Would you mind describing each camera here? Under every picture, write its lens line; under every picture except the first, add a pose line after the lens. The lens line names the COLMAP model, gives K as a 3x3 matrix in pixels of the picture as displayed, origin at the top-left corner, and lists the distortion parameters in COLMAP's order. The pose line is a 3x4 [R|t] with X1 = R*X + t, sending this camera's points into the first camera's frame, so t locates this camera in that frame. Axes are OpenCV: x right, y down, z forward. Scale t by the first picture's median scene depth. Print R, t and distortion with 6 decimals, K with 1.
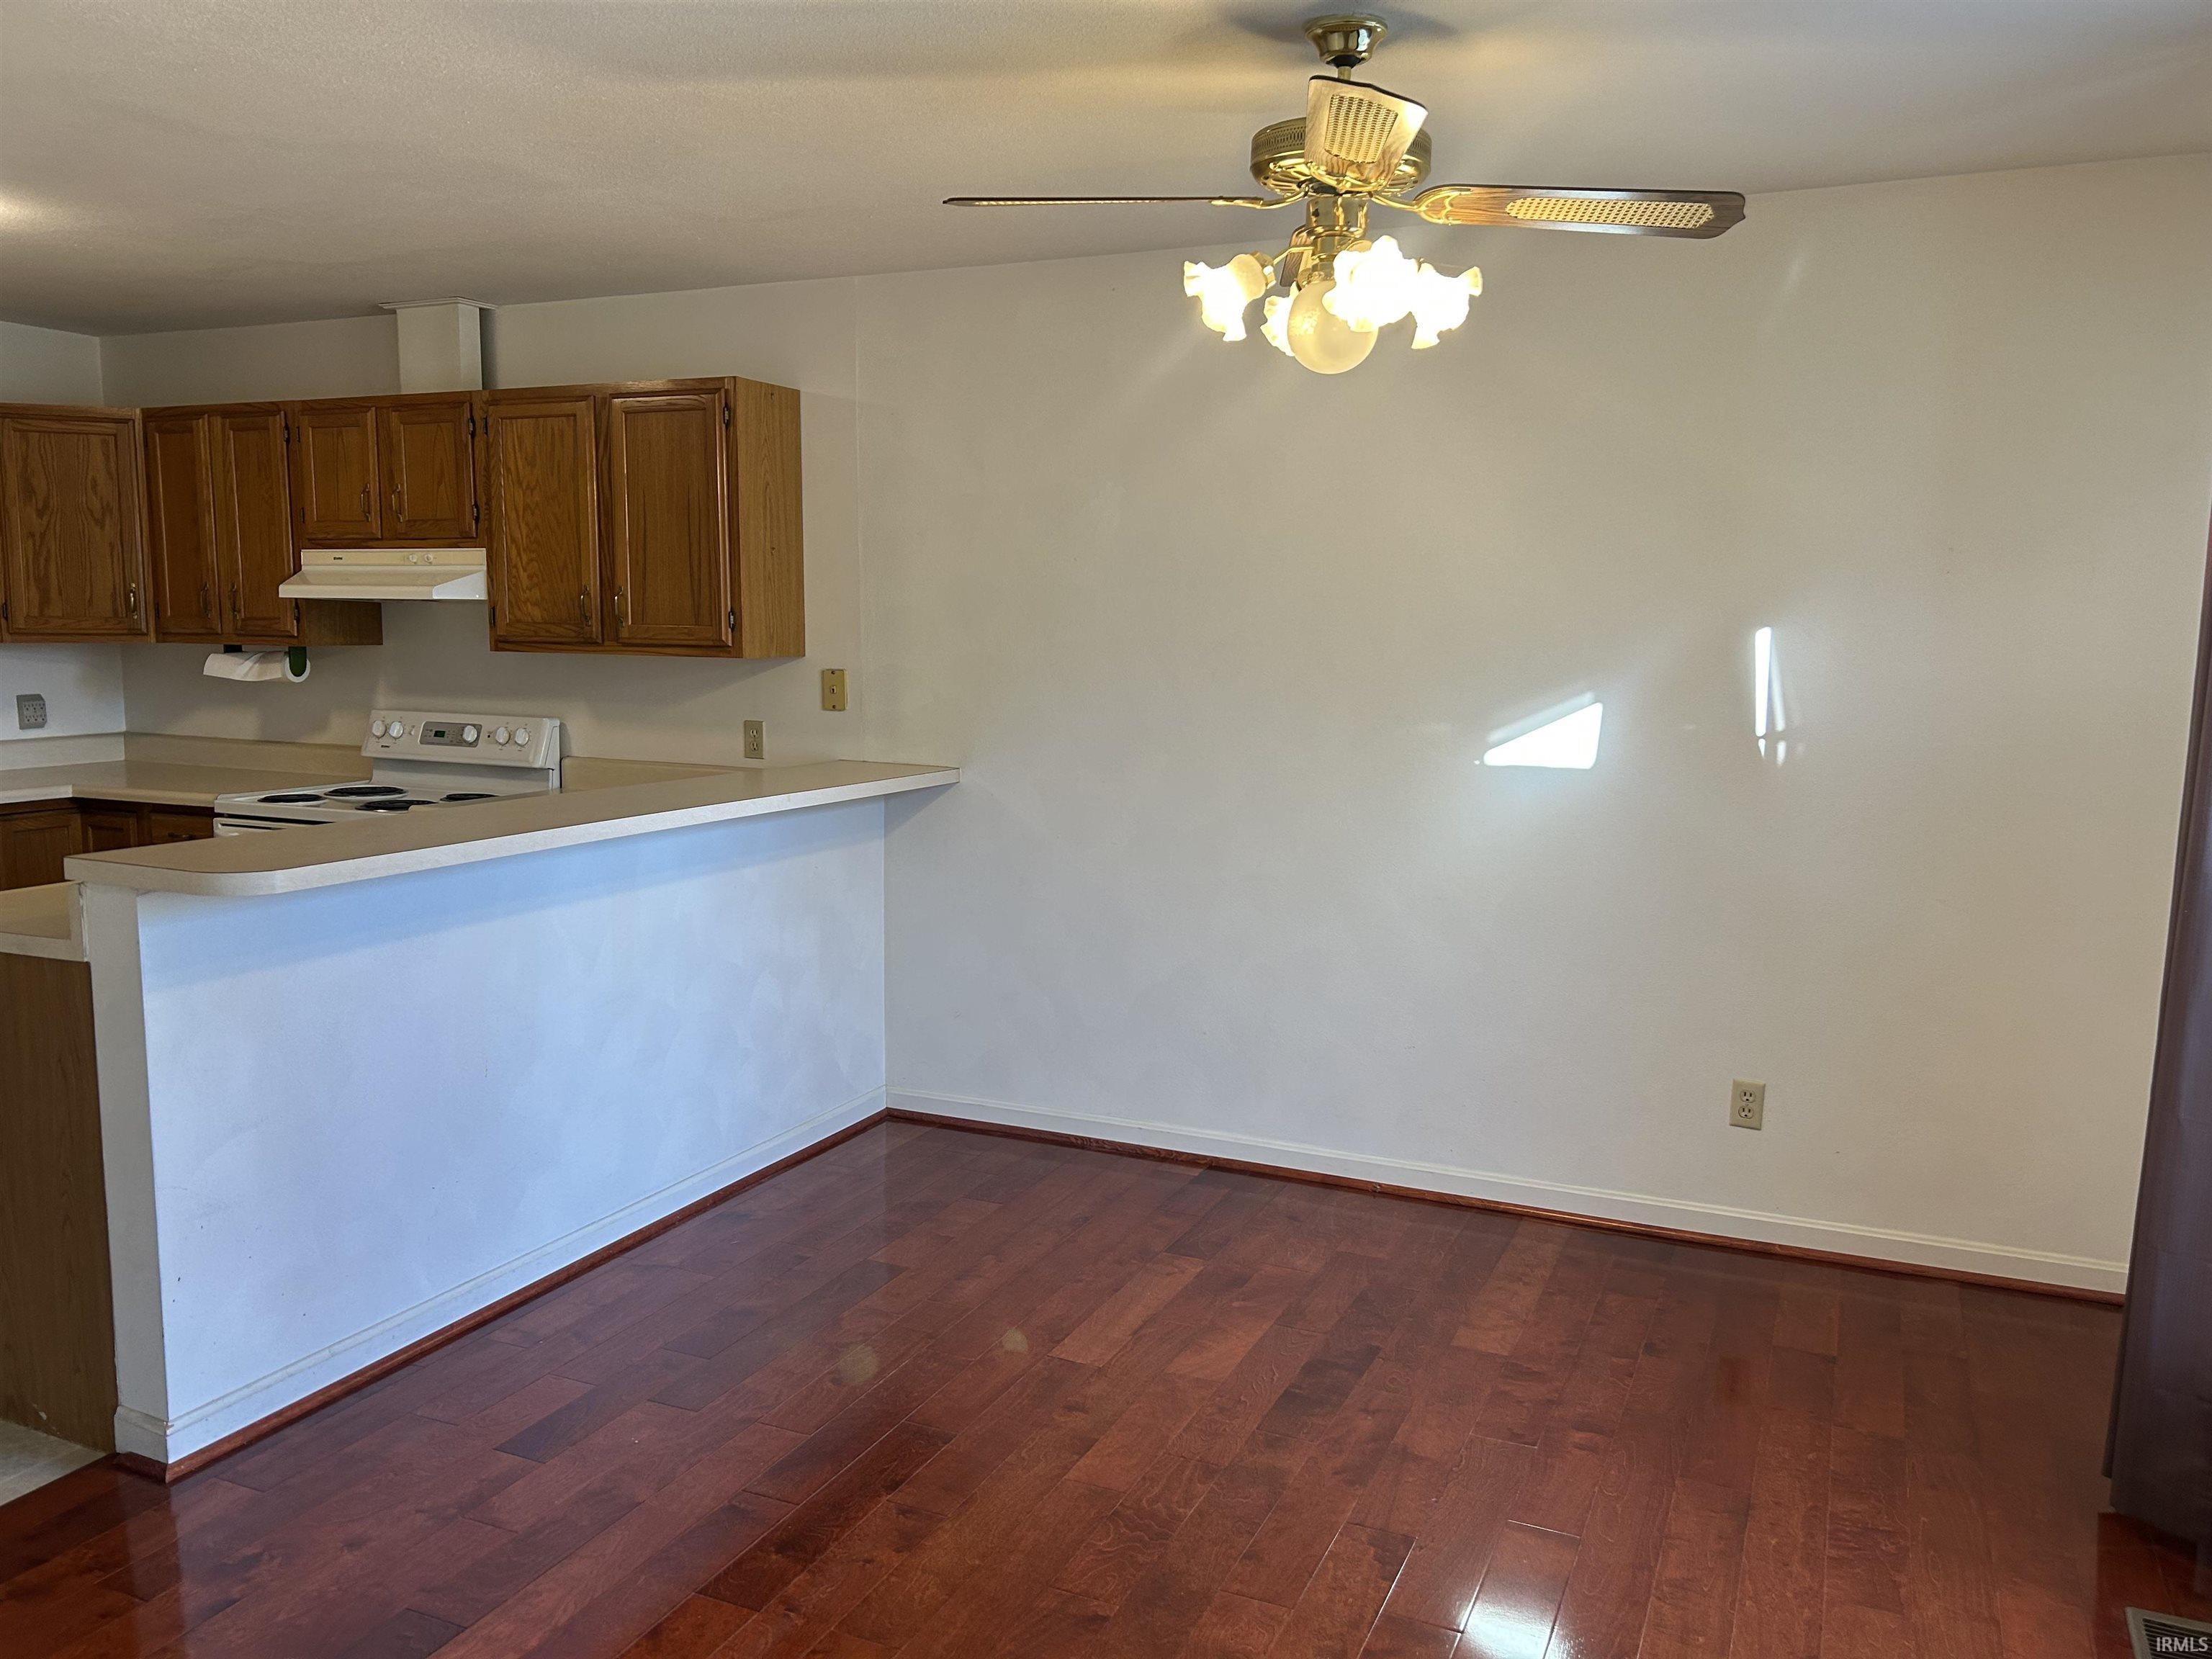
lens RADIAL K [[1653.4, 0, 1103.0], [0, 1653.4, 847.2], [0, 0, 1]] dist [0.011913, -0.005041]
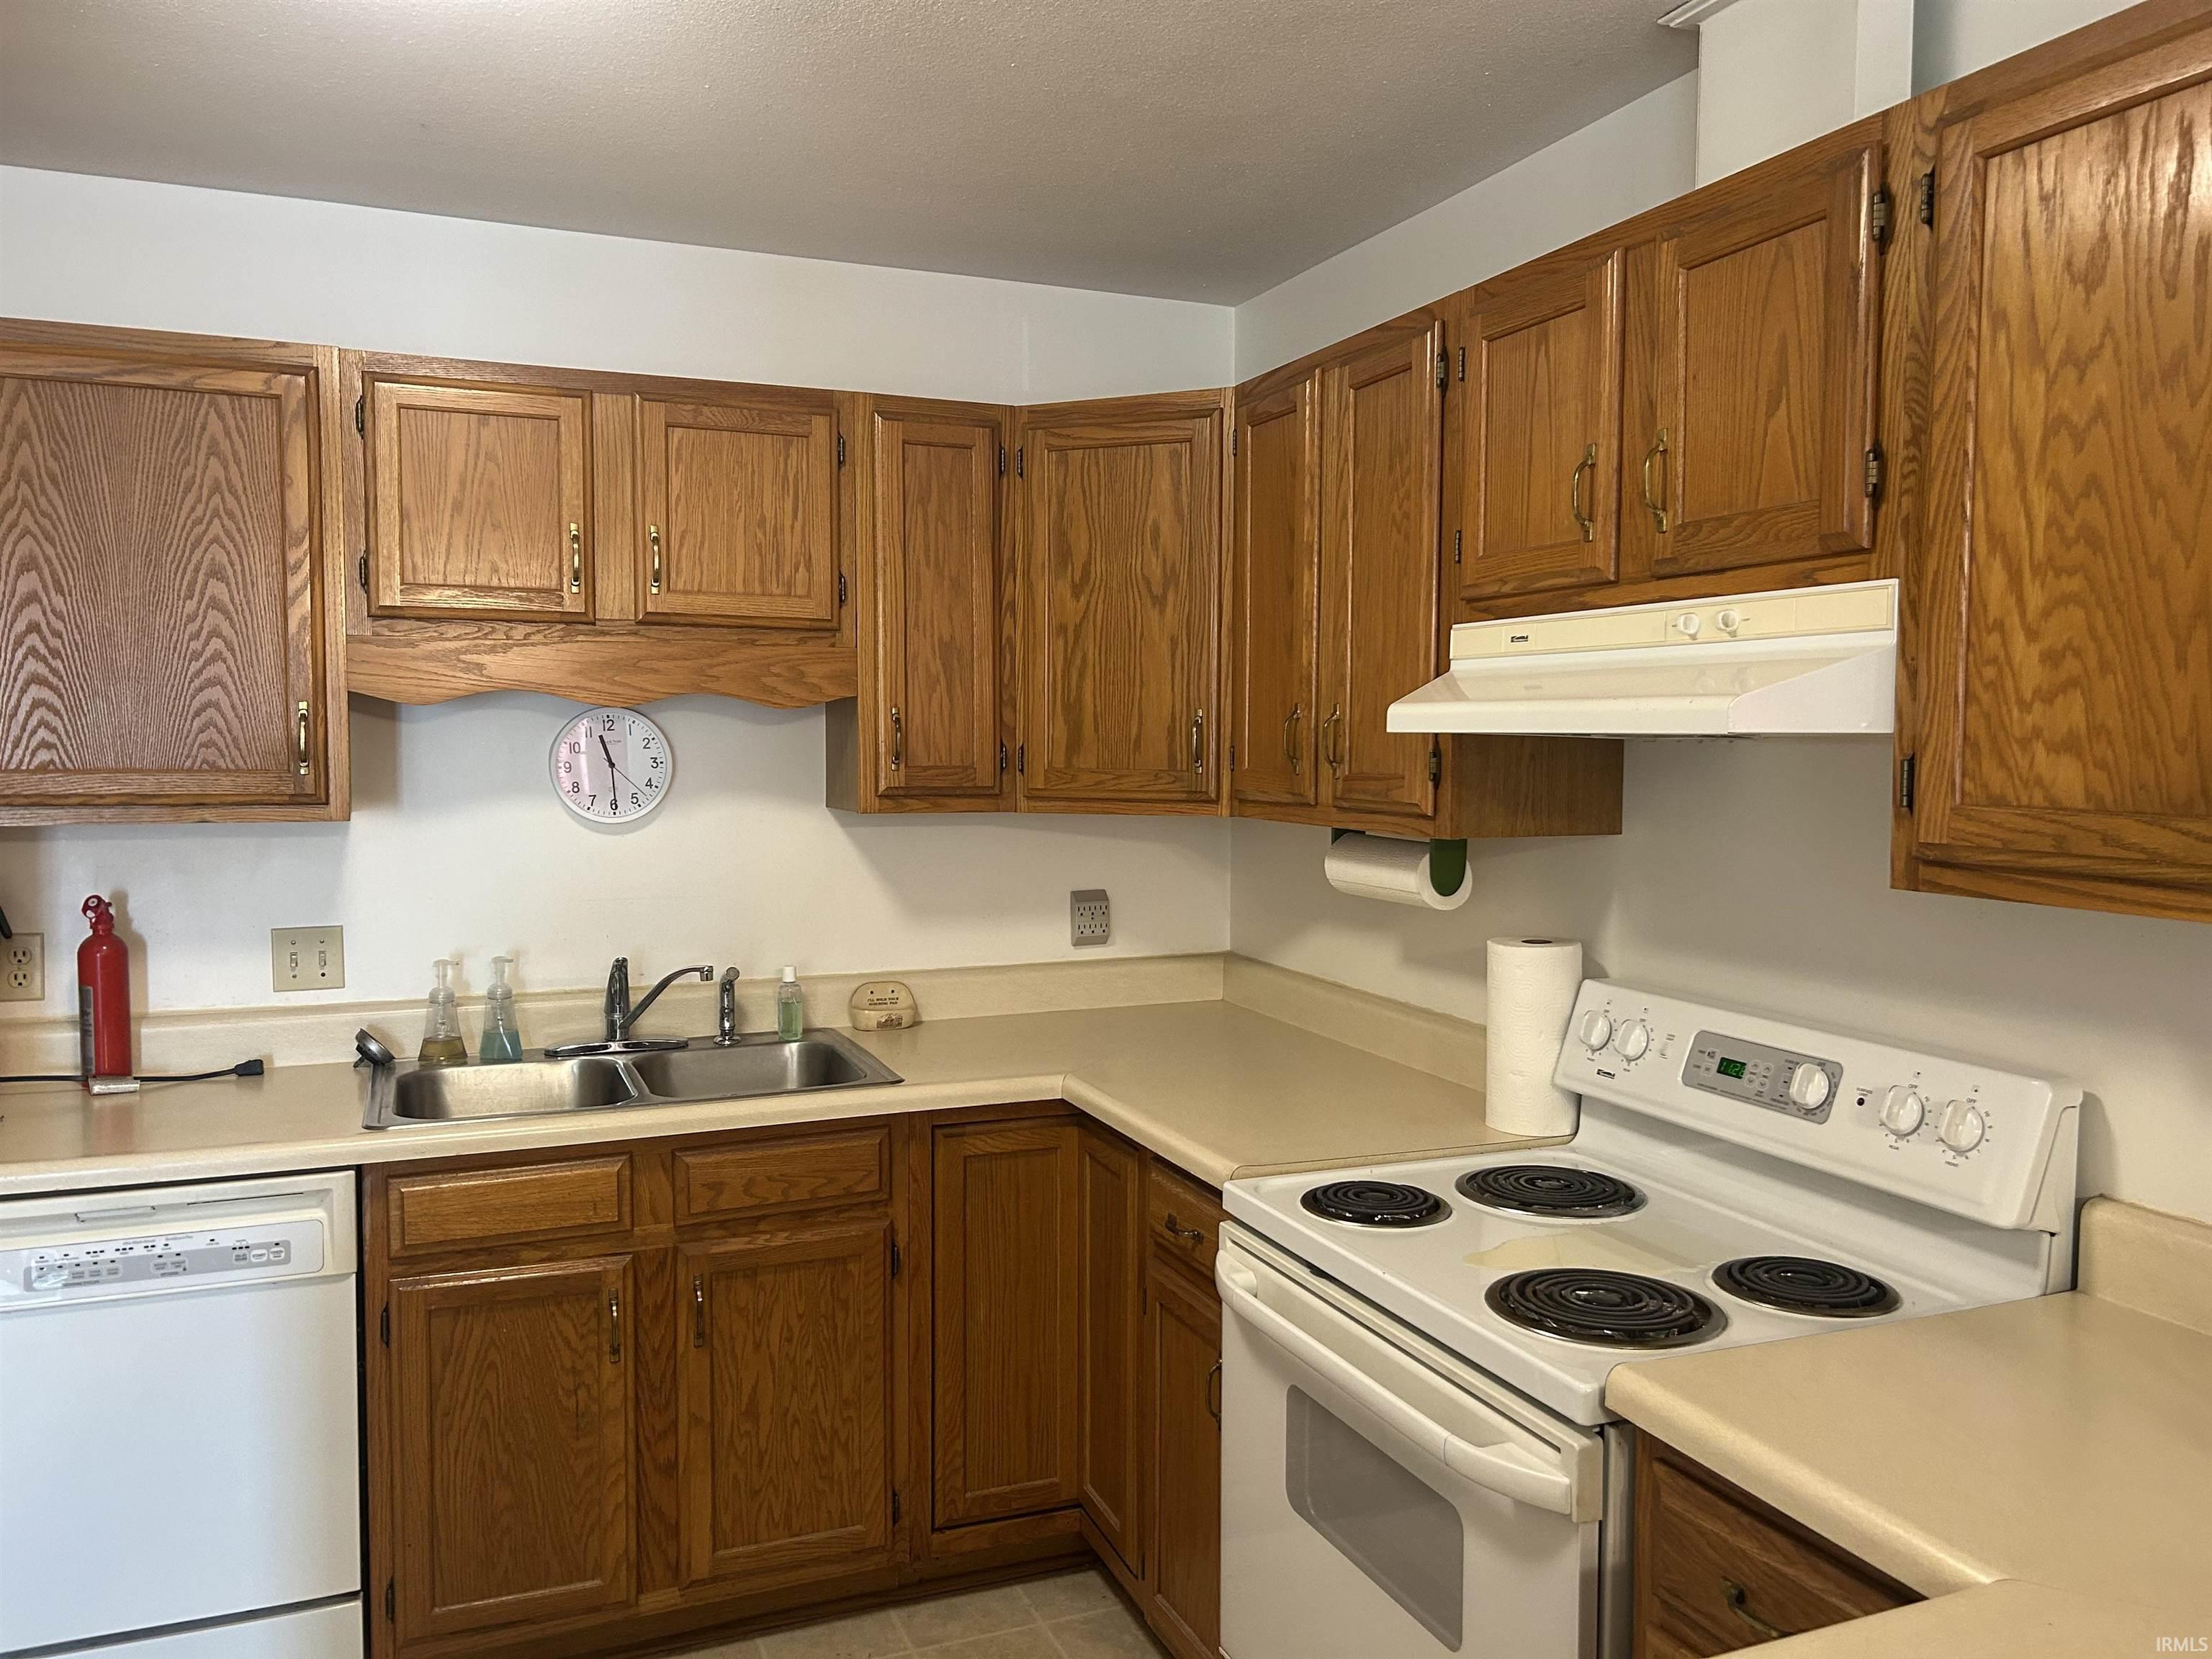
lens RADIAL K [[1653.4, 0, 1094.9], [0, 1653.4, 838.8], [0, 0, 1]] dist [0.011913, -0.005041]
pose [[0.717833, 0.034667, -0.695352, -0.241048], [-0.088736, 0.995170, -0.041990, -0.094865], [0.690537, 0.091845, 0.717442, 0.618335]]
